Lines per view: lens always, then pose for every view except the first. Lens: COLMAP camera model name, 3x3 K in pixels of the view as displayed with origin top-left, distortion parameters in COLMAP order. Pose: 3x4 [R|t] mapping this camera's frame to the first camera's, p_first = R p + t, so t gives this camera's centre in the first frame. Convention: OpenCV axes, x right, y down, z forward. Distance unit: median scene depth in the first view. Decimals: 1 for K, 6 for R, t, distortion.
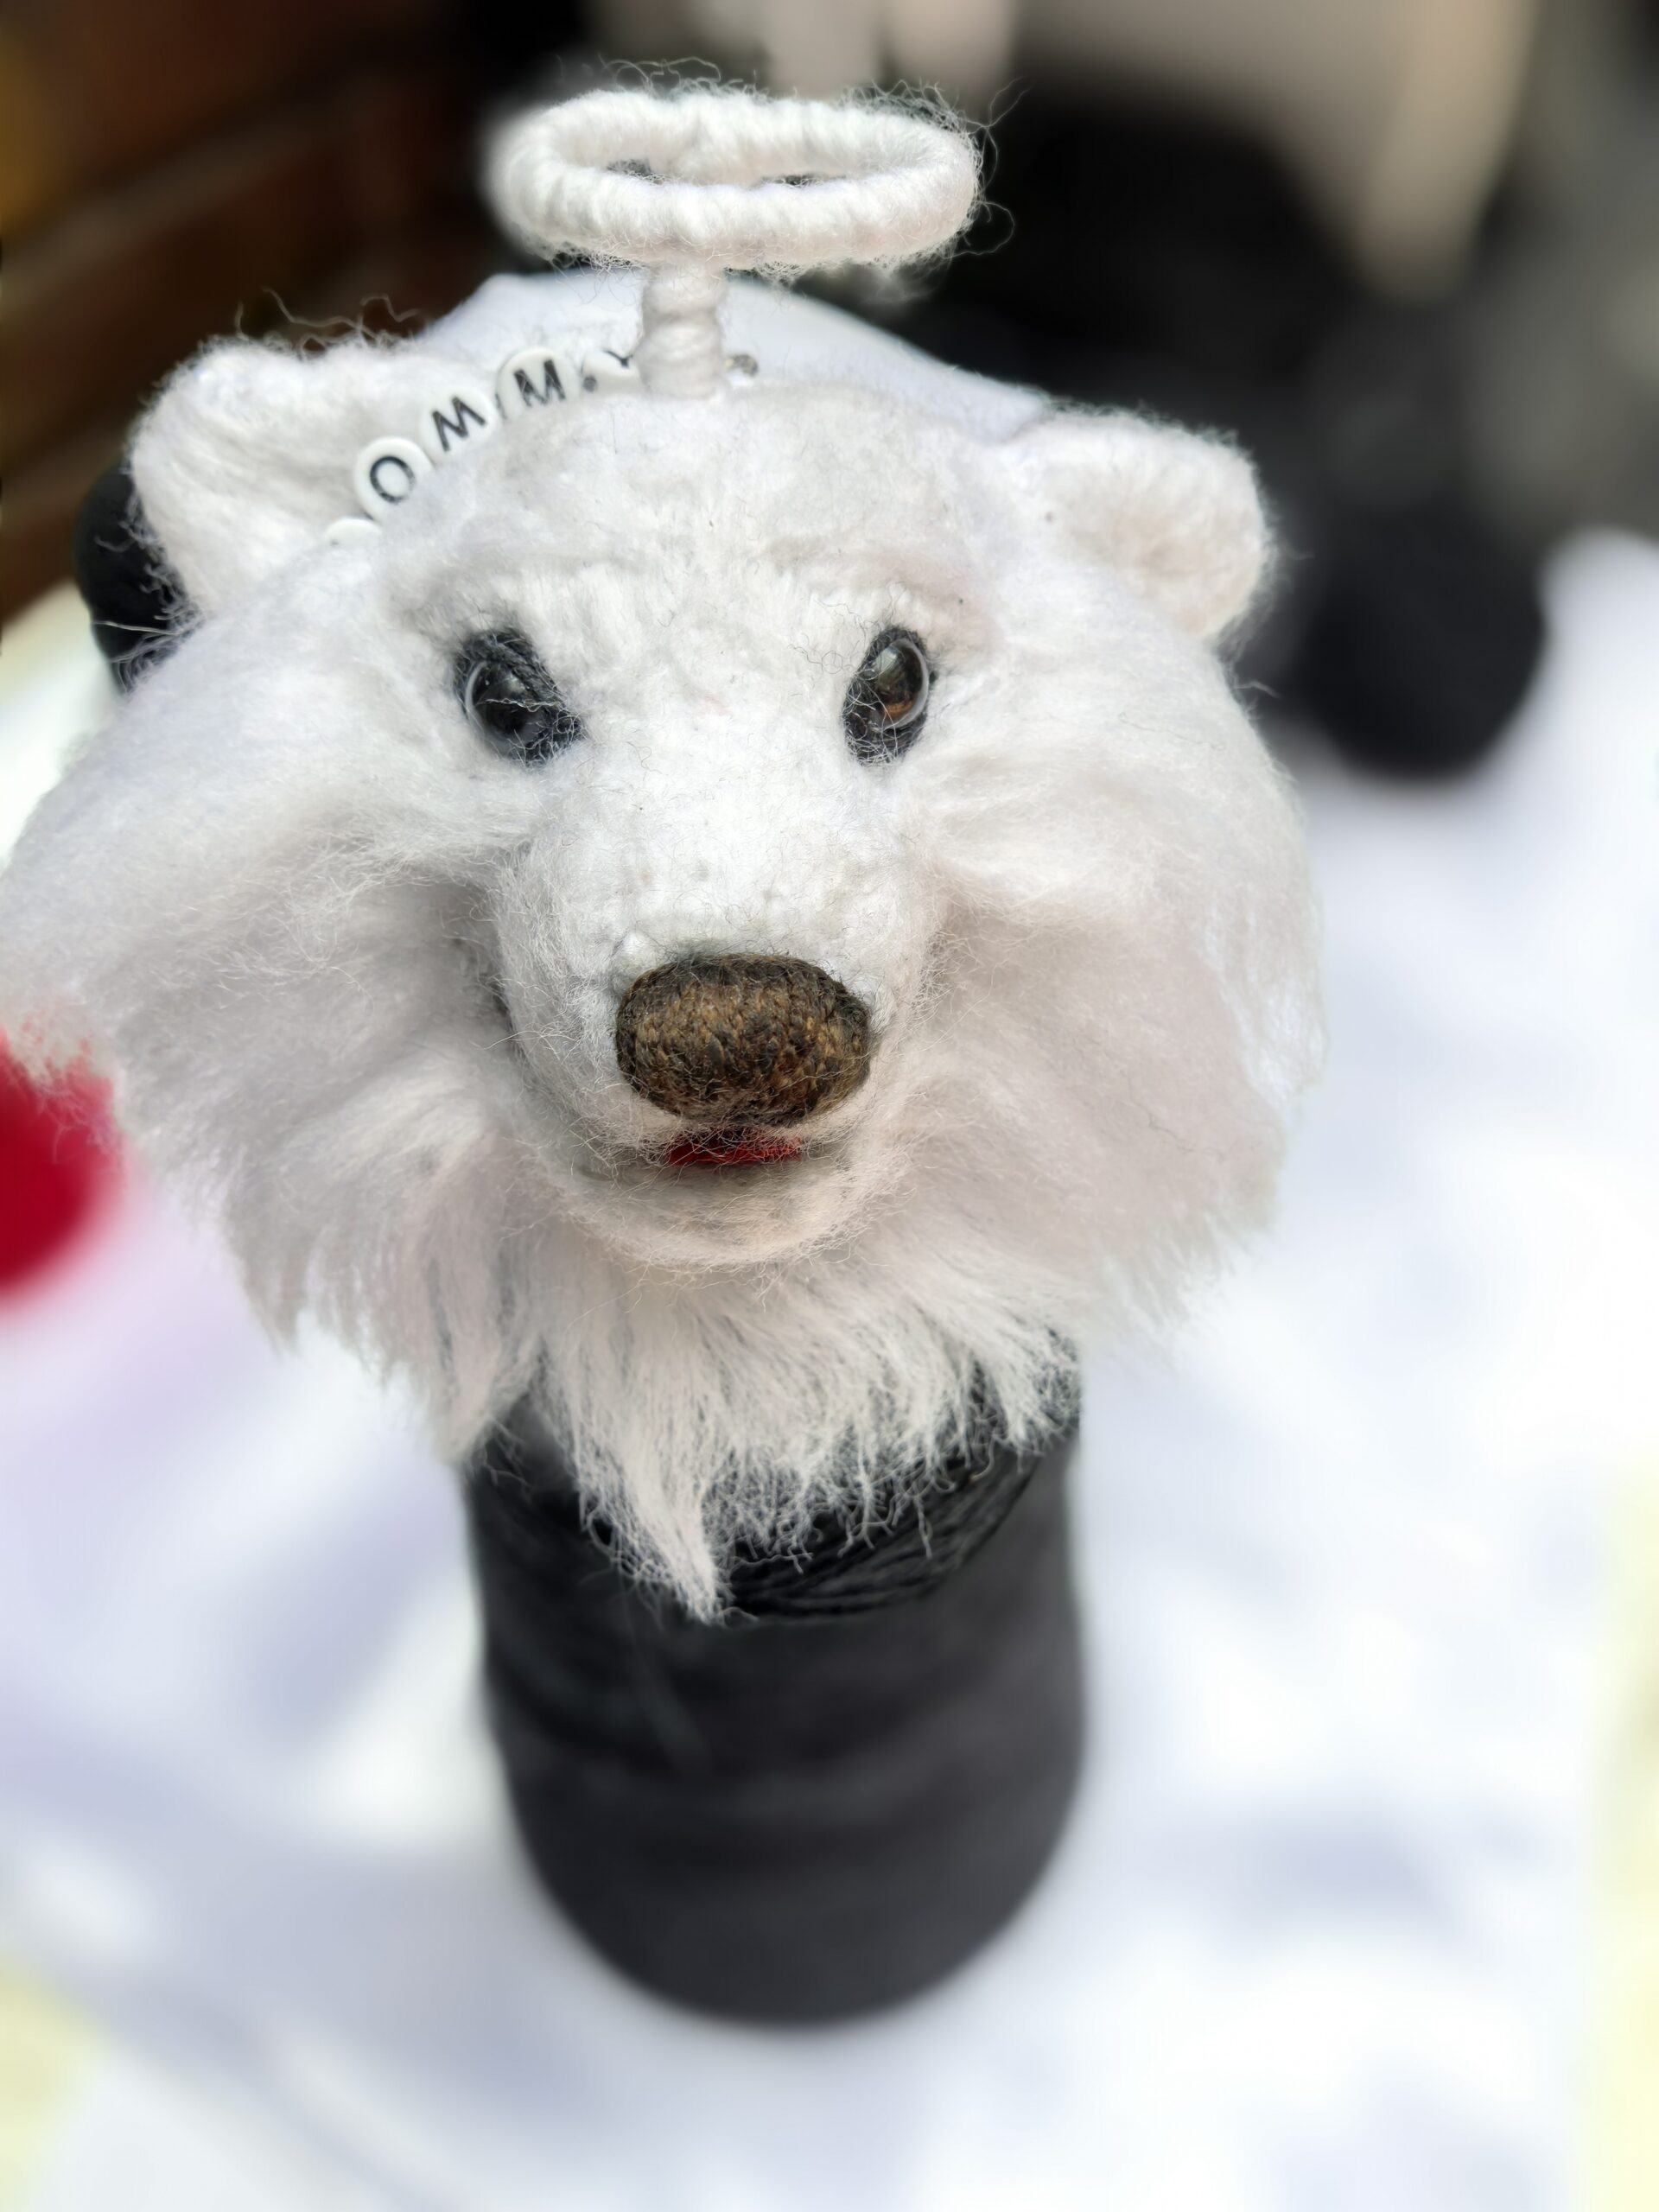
lens RADIAL K [[1953.7, 0, 829.5], [0, 1953.7, 1106.0], [0, 0, 1]] dist [-0.001993, -0.013246]
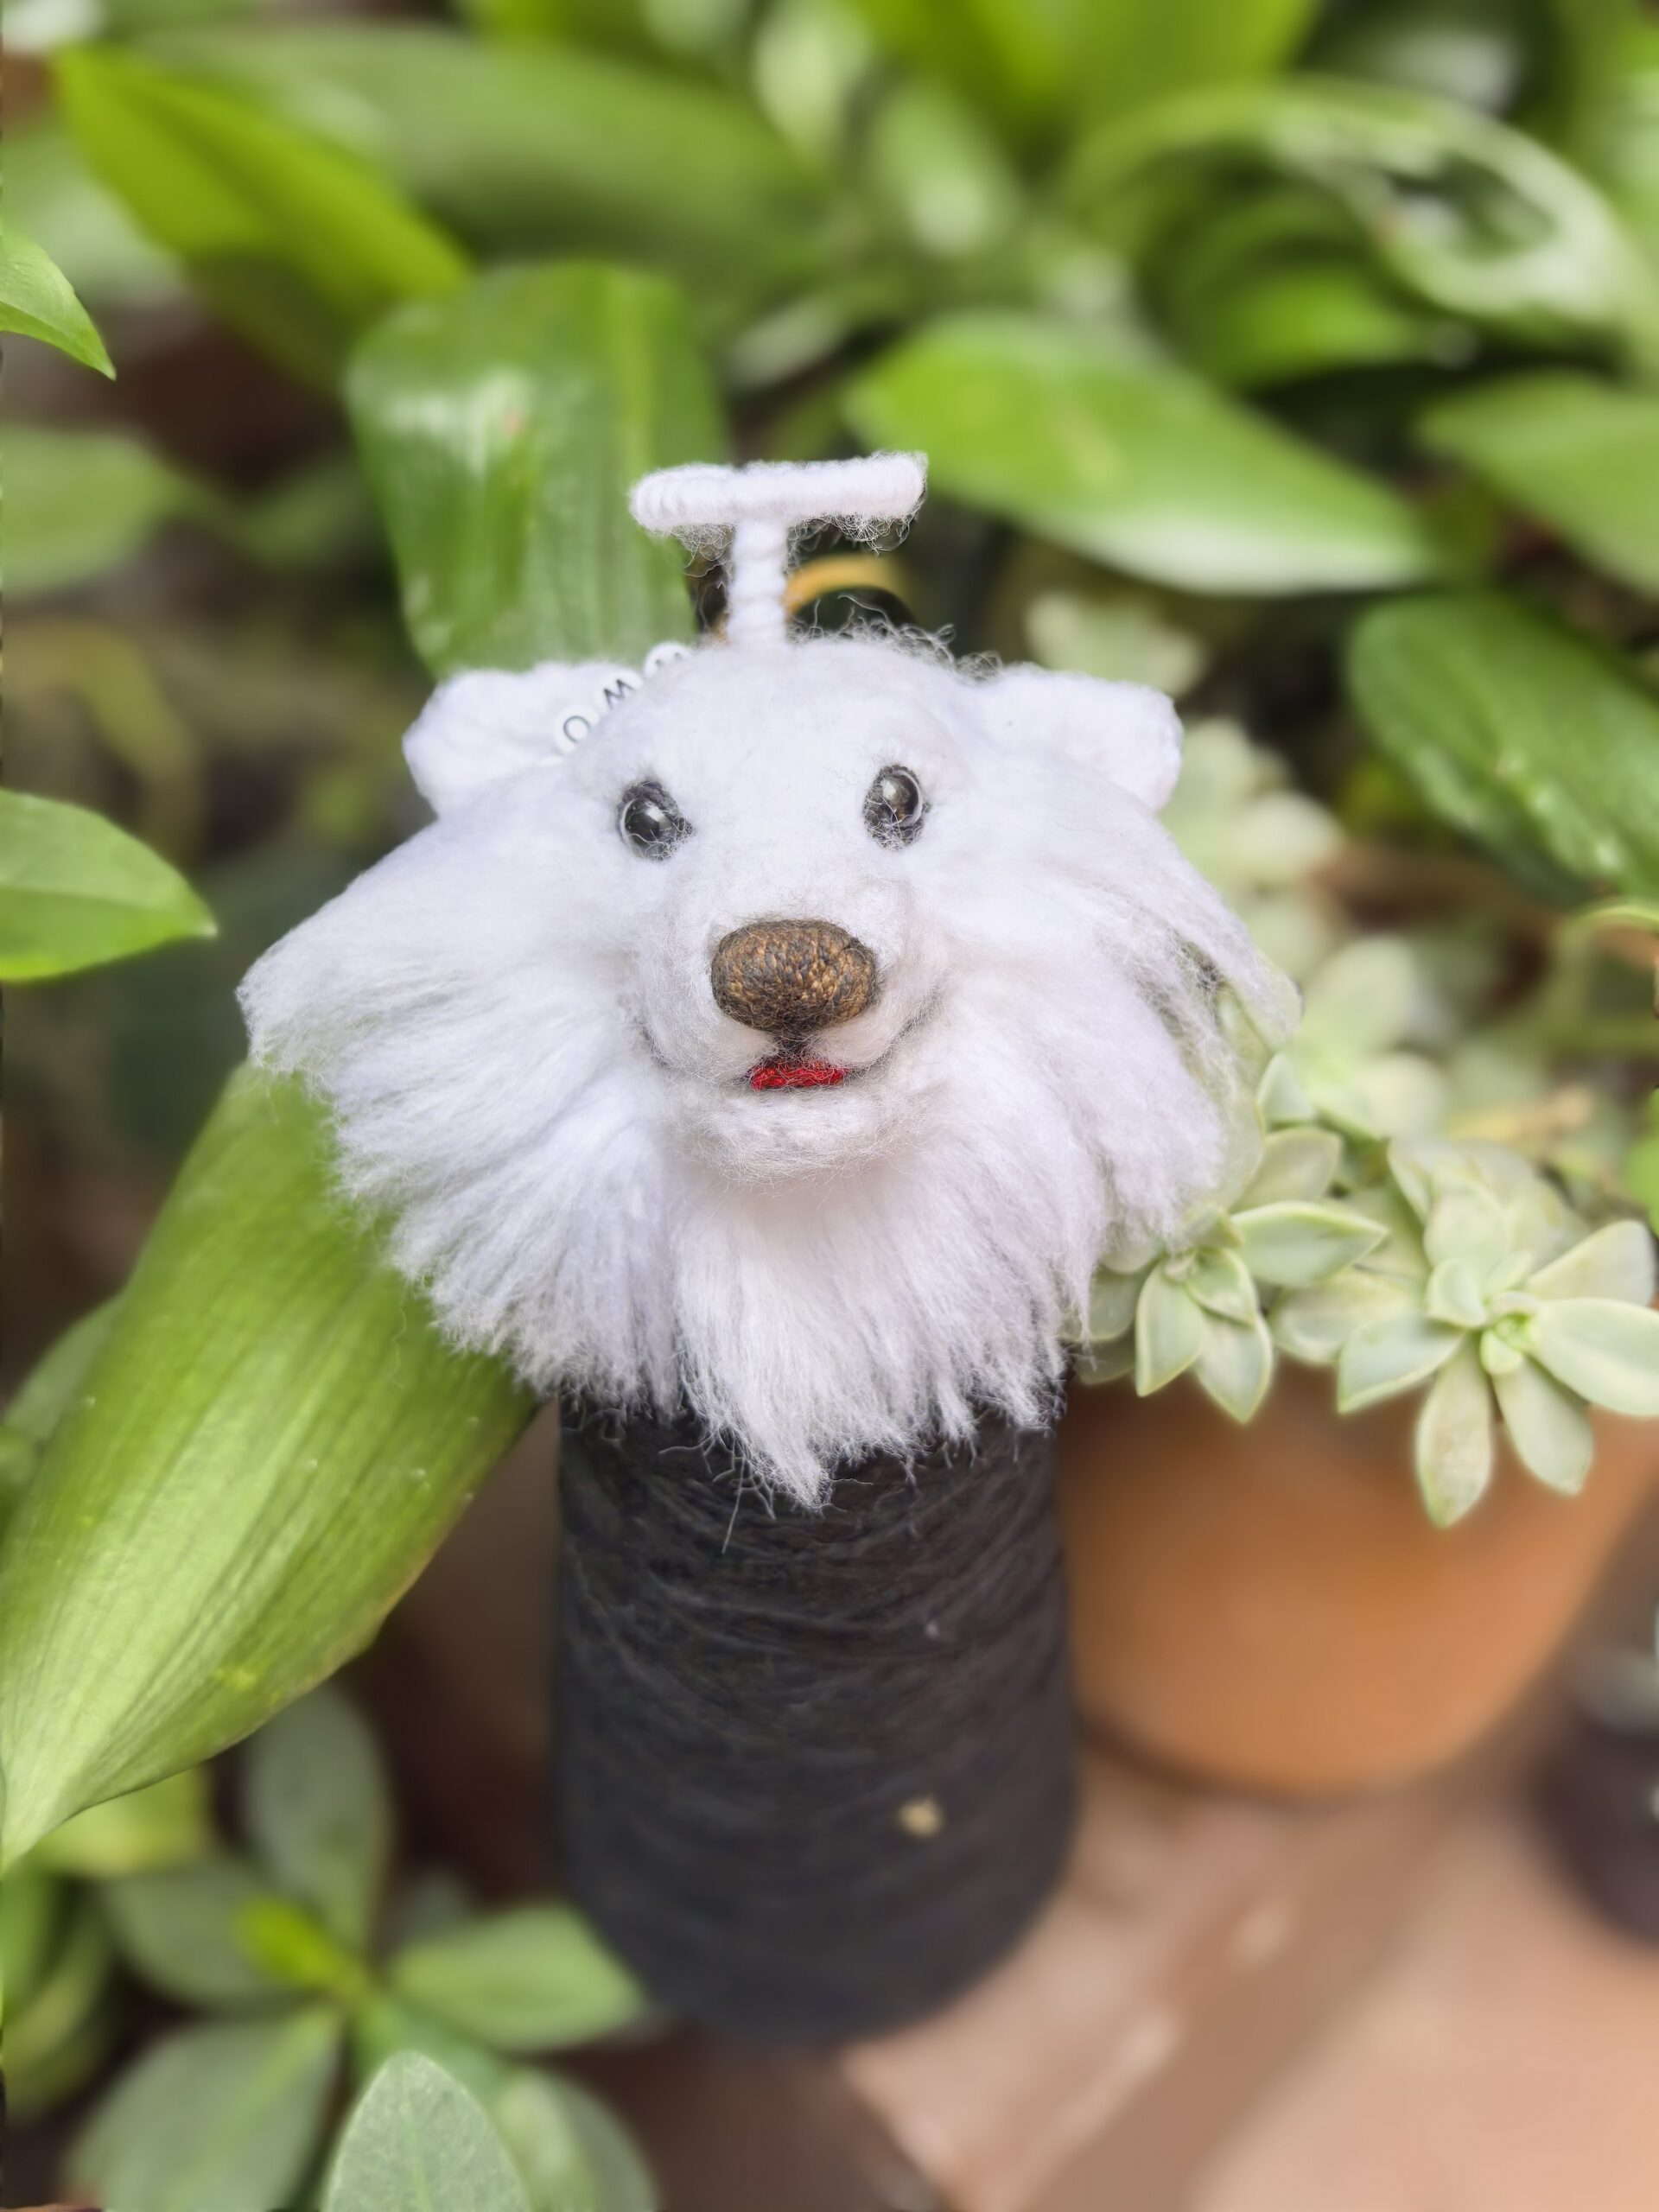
lens RADIAL K [[1953.7, 0, 829.5], [0, 1953.7, 1106.0], [0, 0, 1]] dist [-0.001993, -0.013246]
pose [[0.993328, -0.065083, -0.095204, 0.108604], [0.034132, 0.954466, -0.296361, 0.459334], [0.110157, 0.291134, 0.950319, -0.380681]]
